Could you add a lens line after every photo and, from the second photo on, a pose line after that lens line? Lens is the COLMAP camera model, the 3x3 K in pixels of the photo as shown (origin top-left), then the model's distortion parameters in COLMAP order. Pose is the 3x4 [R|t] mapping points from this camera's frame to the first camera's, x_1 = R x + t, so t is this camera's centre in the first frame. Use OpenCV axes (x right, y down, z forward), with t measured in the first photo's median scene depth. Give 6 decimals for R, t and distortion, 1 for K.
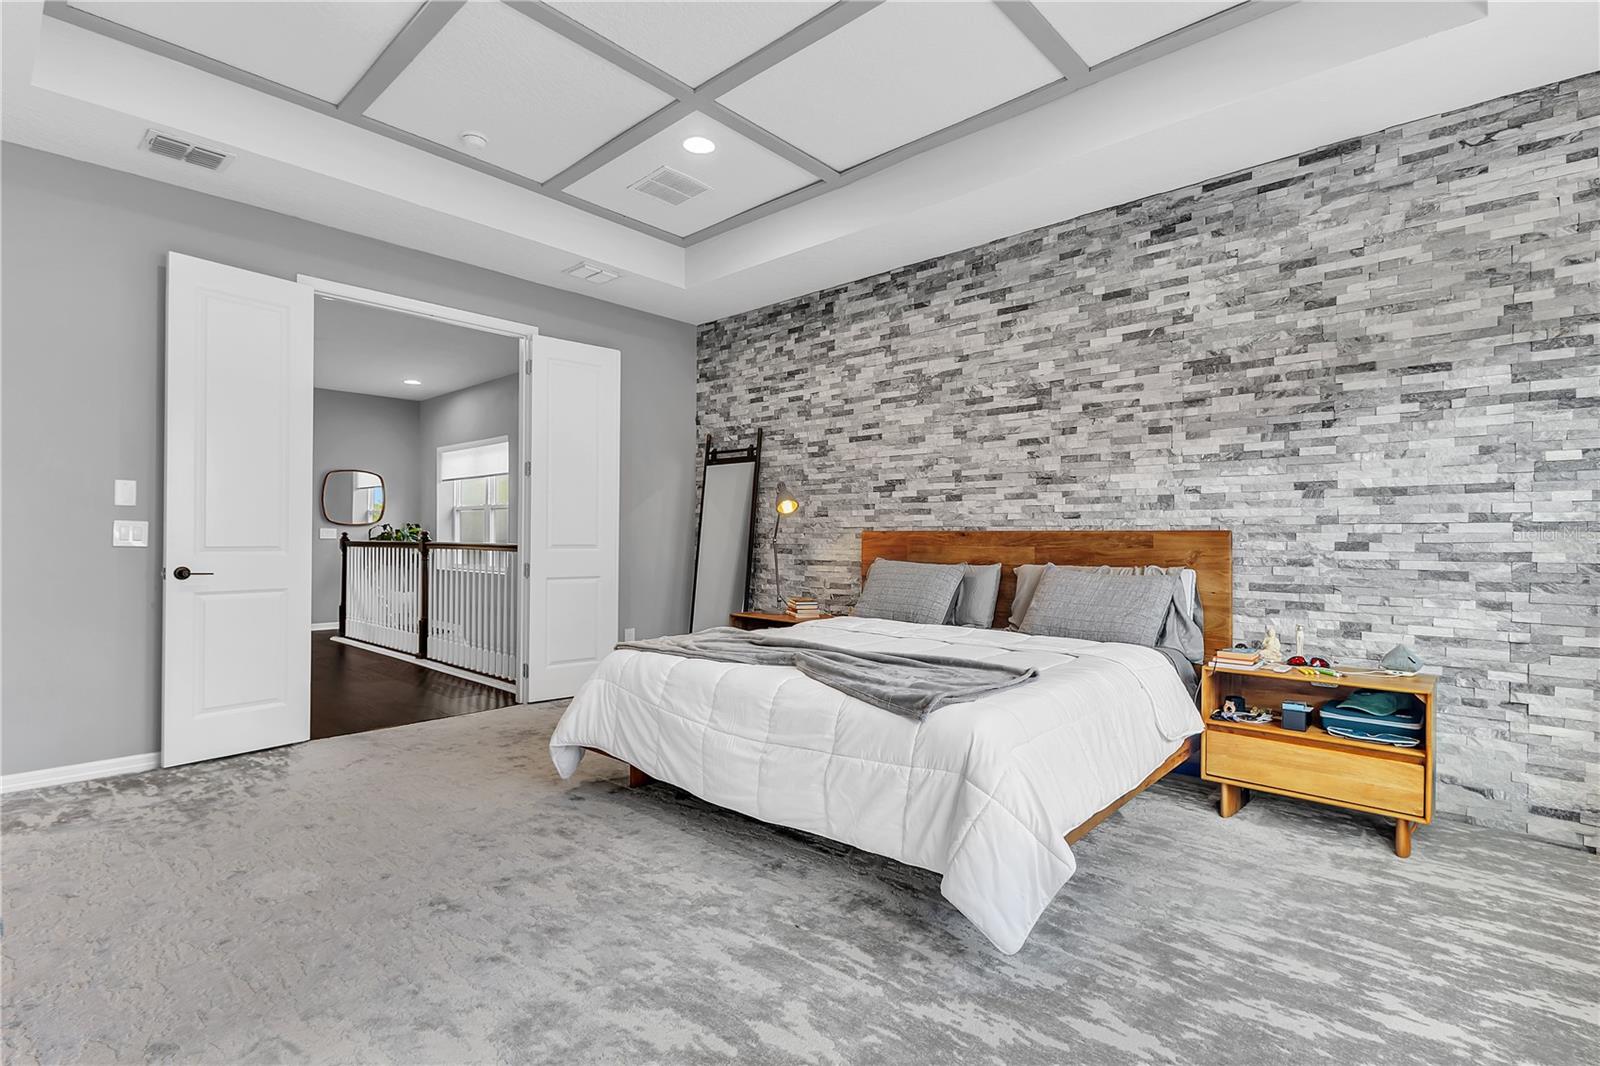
lens RADIAL K [[751.6, 0, 804.4], [0, 751.6, 531.8], [0, 0, 1]] dist [0.026623, -0.017062]
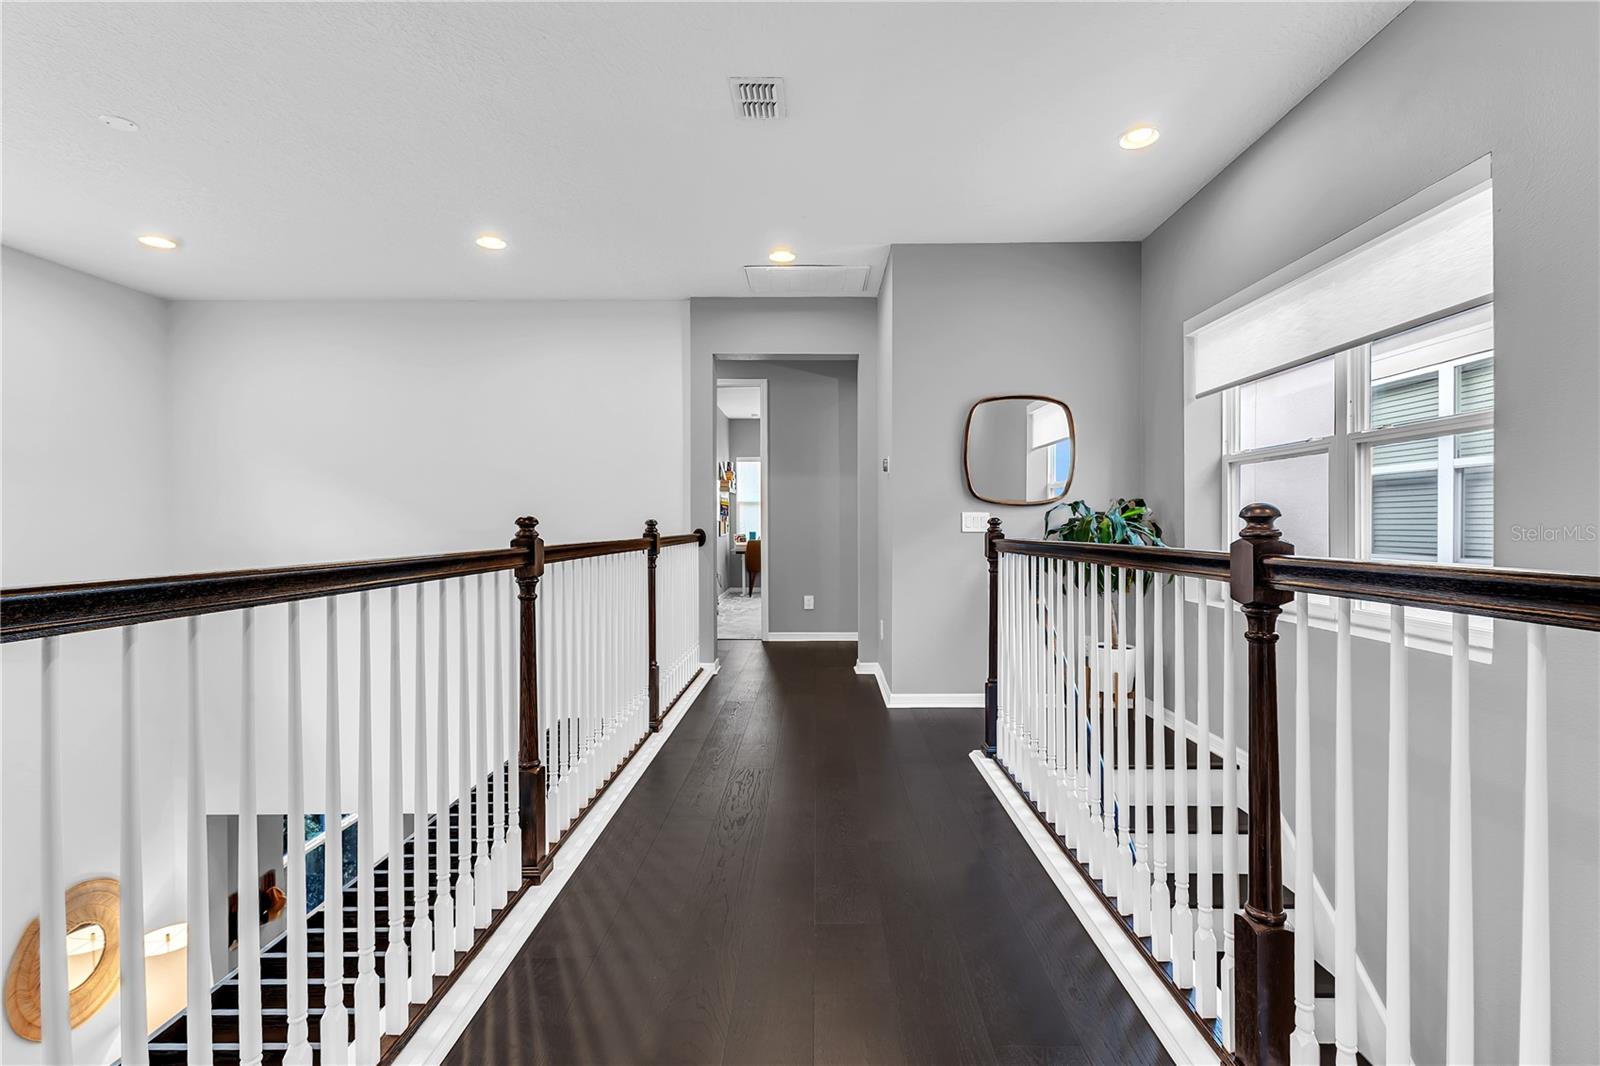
lens RADIAL K [[751.6, 0, 804.4], [0, 751.6, 531.8], [0, 0, 1]] dist [0.026623, -0.017062]
pose [[0.661853, -0.003443, -0.749626, -0.608896], [0.015759, 0.999832, 0.009322, 0.004259], [0.749468, -0.017984, 0.661796, 1.090035]]
